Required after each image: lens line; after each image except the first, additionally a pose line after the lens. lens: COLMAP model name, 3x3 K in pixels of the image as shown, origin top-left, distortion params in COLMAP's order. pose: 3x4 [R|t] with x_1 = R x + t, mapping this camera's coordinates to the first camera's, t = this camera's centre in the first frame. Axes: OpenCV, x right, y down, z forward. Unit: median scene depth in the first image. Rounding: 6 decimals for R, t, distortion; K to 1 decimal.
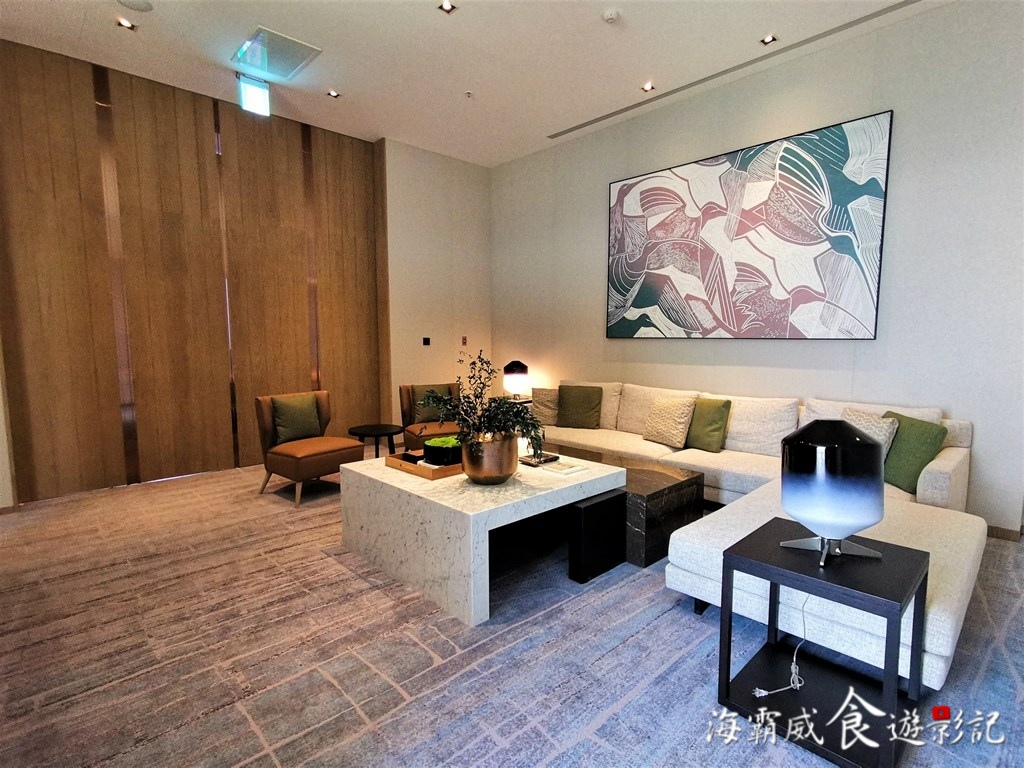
lens RADIAL K [[515.1, 0, 511.3], [0, 515.1, 383.2], [0, 0, 1]] dist [0.000359, 0.001210]
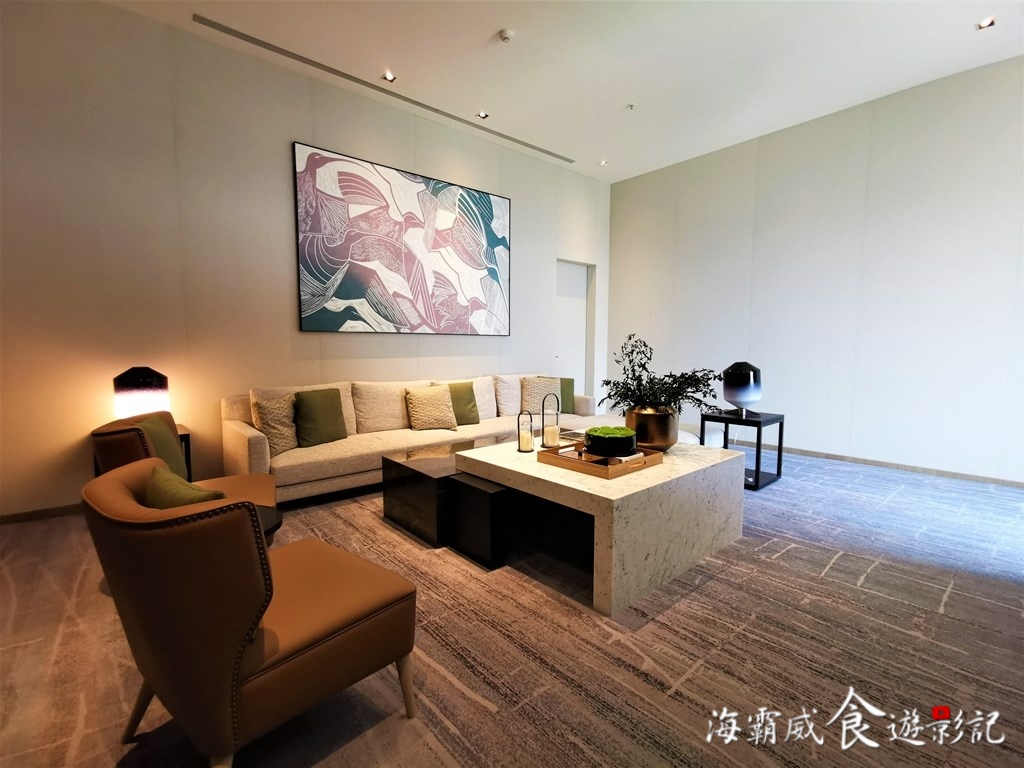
lens RADIAL K [[471.6, 0, 508.5], [0, 471.6, 383.9], [0, 0, 1]] dist [0.004611, 0.001058]
pose [[0.056680, -0.080461, 0.995145, -0.661591], [0.090546, 0.993054, 0.075135, -0.036861], [-0.994278, 0.085847, 0.063572, 0.755102]]
